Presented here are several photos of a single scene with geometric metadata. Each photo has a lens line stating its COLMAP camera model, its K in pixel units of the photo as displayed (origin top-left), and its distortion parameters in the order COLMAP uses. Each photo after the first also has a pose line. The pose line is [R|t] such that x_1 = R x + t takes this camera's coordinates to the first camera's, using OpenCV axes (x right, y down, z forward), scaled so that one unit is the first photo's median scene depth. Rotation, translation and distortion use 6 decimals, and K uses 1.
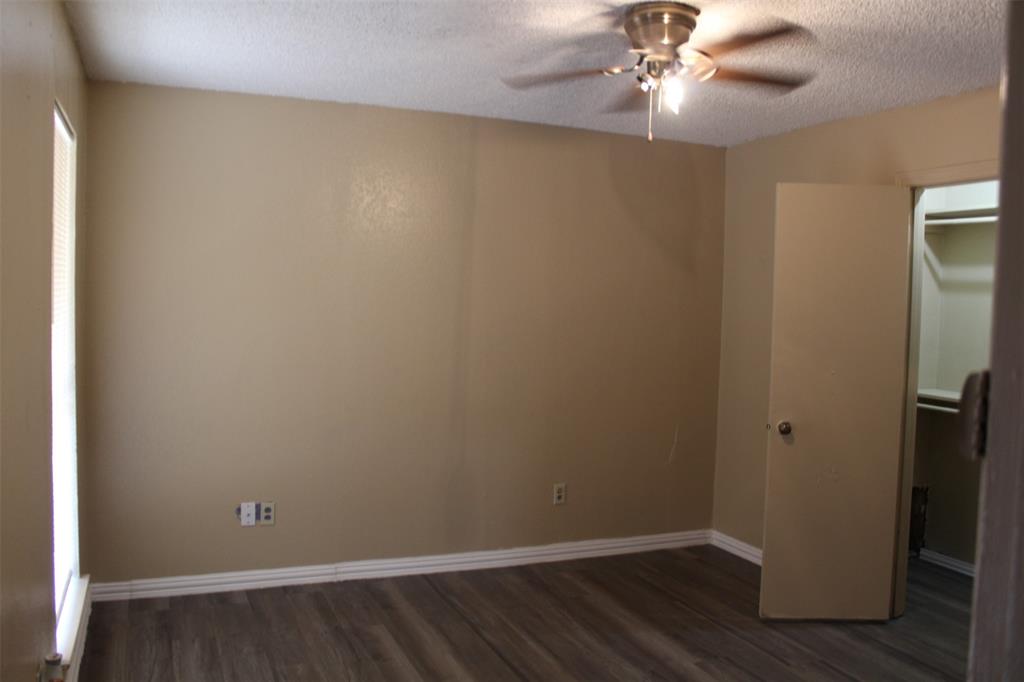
lens RADIAL K [[871.8, 0, 512.0], [0, 871.8, 341.0], [0, 0, 1]] dist [-0.151522, 0.139538]
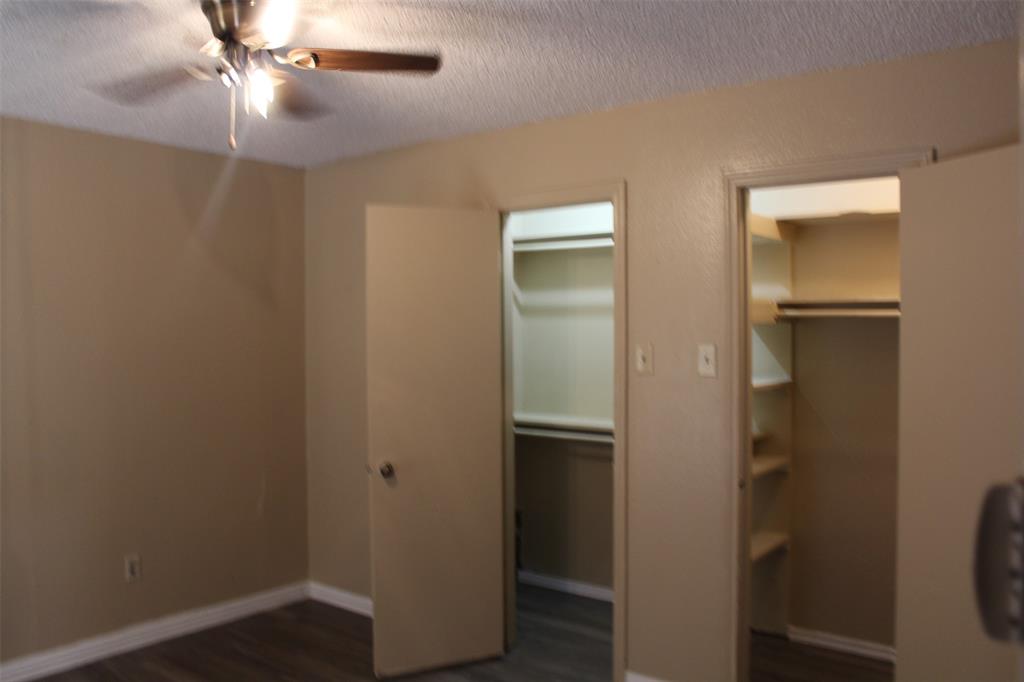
lens RADIAL K [[871.8, 0, 512.0], [0, 871.8, 341.0], [0, 0, 1]] dist [-0.151522, 0.139538]
pose [[0.881961, -0.033265, 0.470148, 0.001769], [0.050116, 0.998470, -0.023367, -0.006672], [-0.468651, 0.044171, 0.882278, 0.110046]]
